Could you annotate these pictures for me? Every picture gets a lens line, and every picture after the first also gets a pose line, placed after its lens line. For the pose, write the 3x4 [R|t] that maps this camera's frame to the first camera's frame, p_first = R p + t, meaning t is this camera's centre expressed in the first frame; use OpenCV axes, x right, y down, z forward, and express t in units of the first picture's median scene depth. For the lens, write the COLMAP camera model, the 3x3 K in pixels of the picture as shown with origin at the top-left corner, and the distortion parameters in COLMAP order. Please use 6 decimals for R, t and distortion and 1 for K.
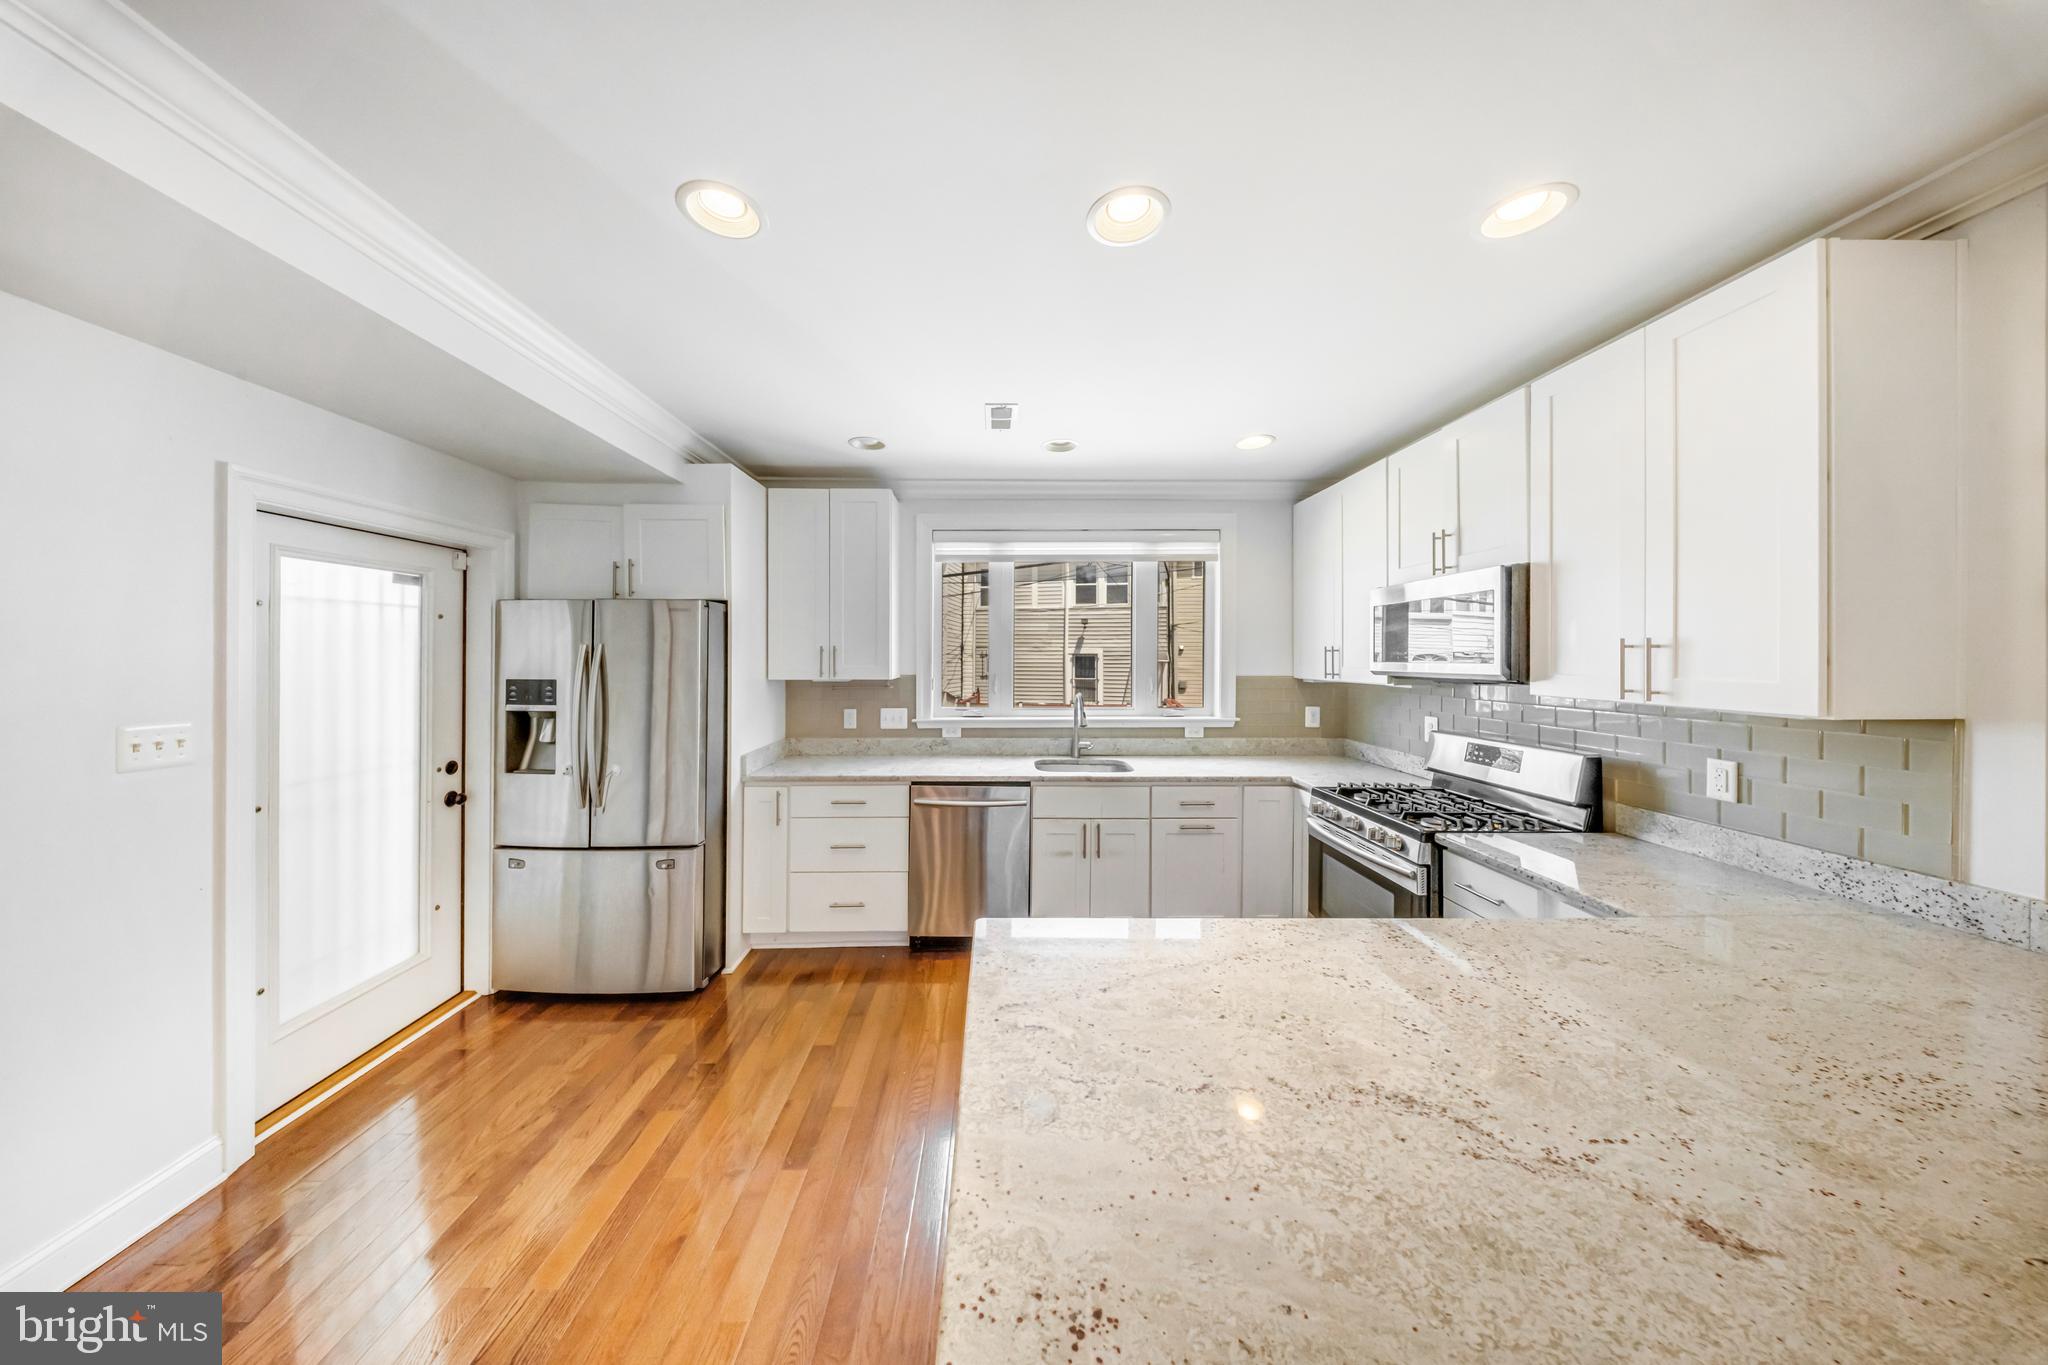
lens RADIAL K [[617.7, 0, 1014.7], [0, 617.7, 654.6], [0, 0, 1]] dist [0.007433, -0.000019]
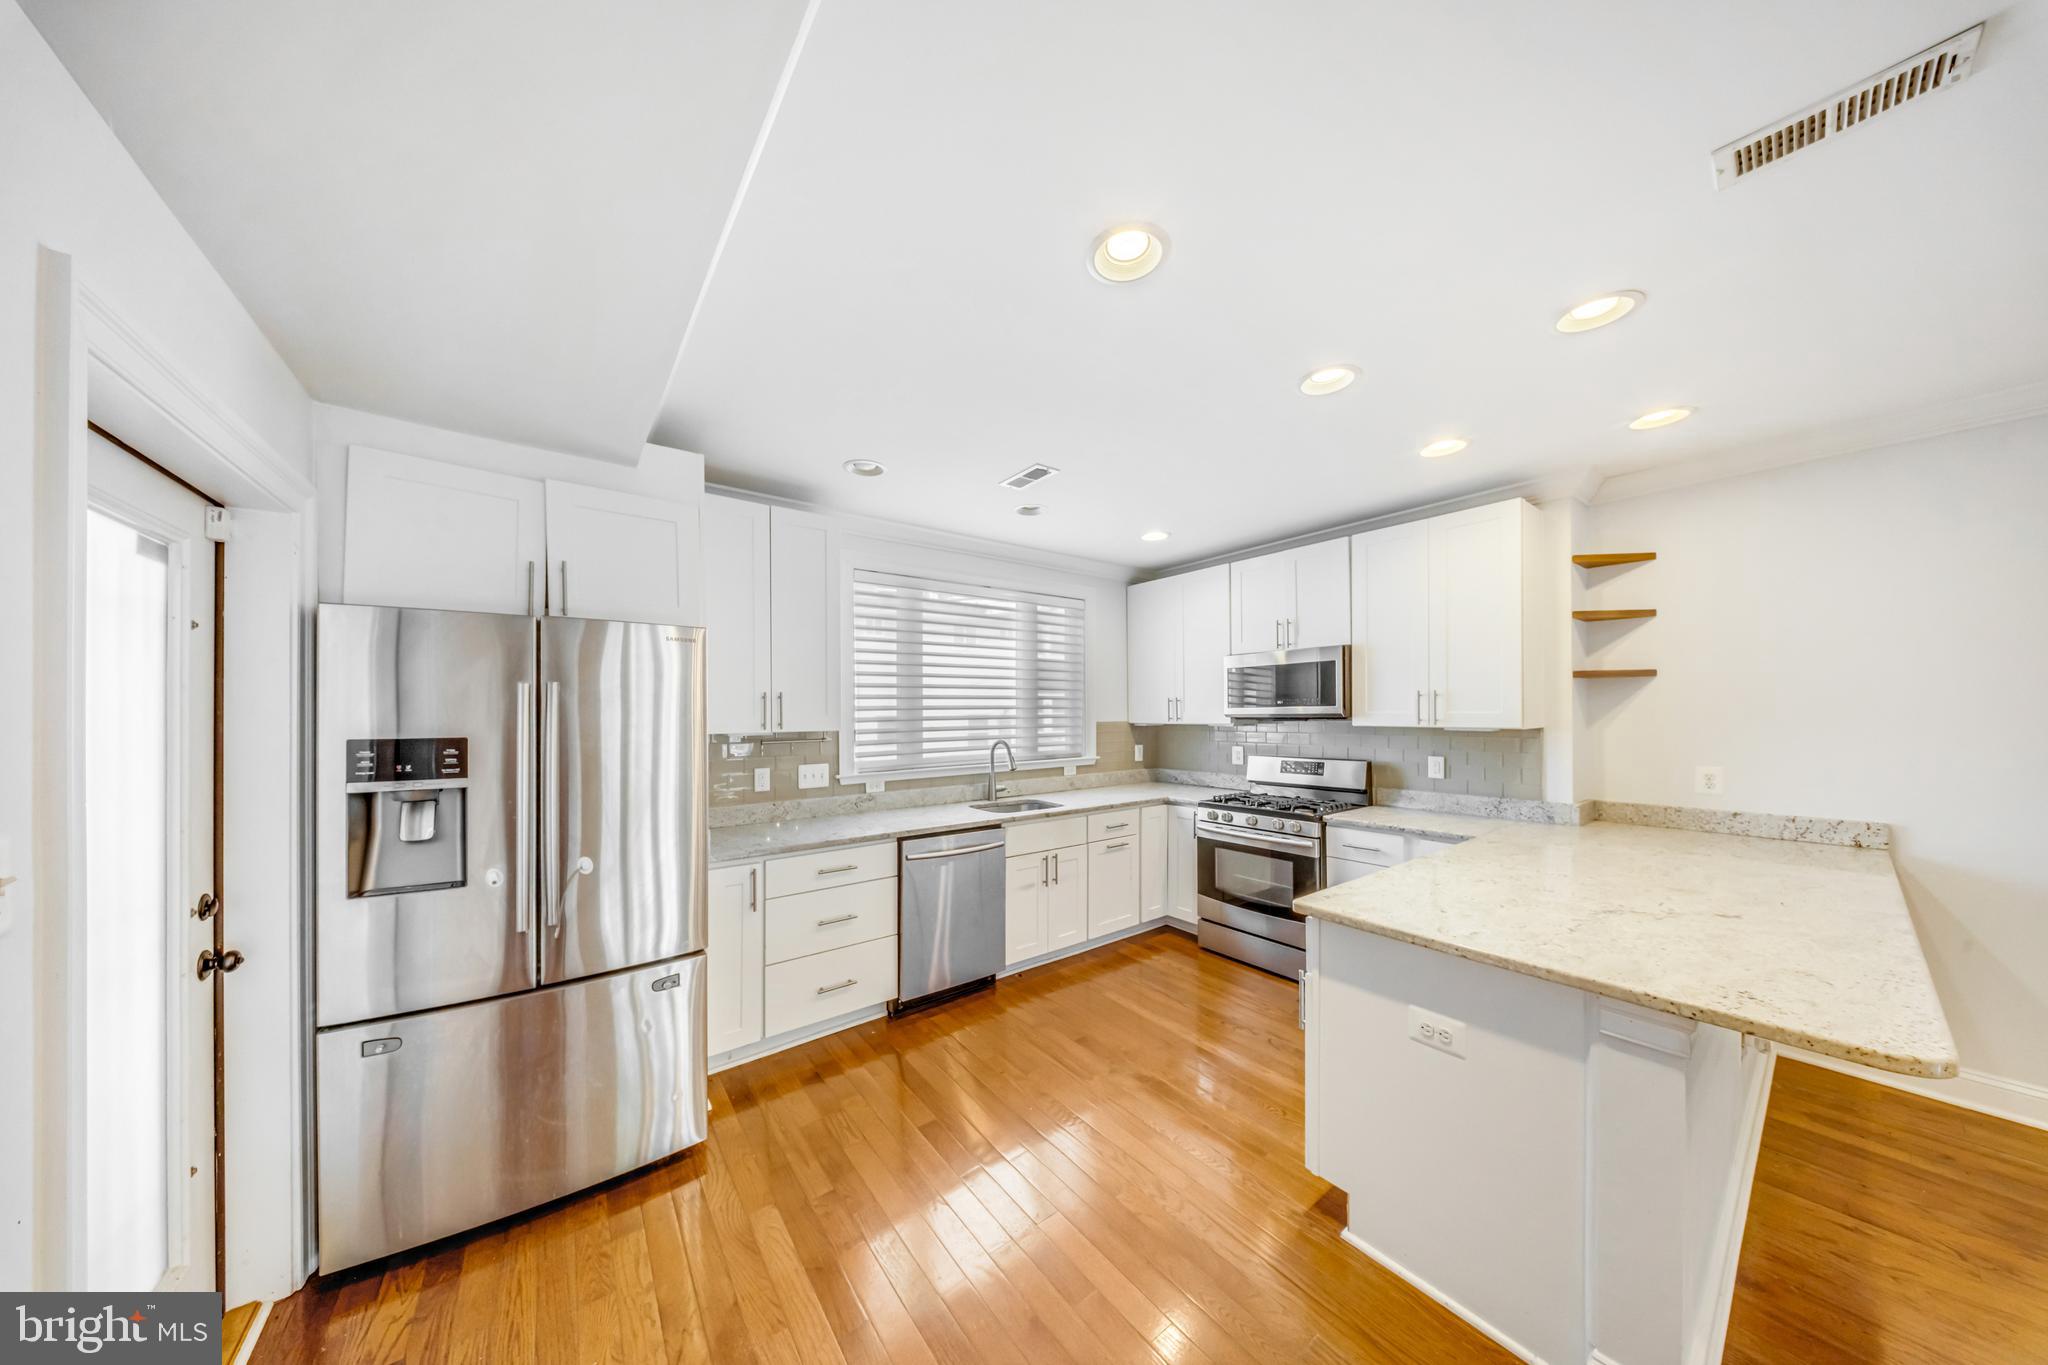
lens RADIAL K [[613.7, 0, 1020.6], [0, 613.7, 708.3], [0, 0, 1]] dist [0.000038, -0.000062]
pose [[0.808203, -0.001424, 0.588902, -0.570097], [0.003637, 0.999990, -0.002574, 0.011891], [-0.588893, 0.004222, 0.808200, 0.135255]]
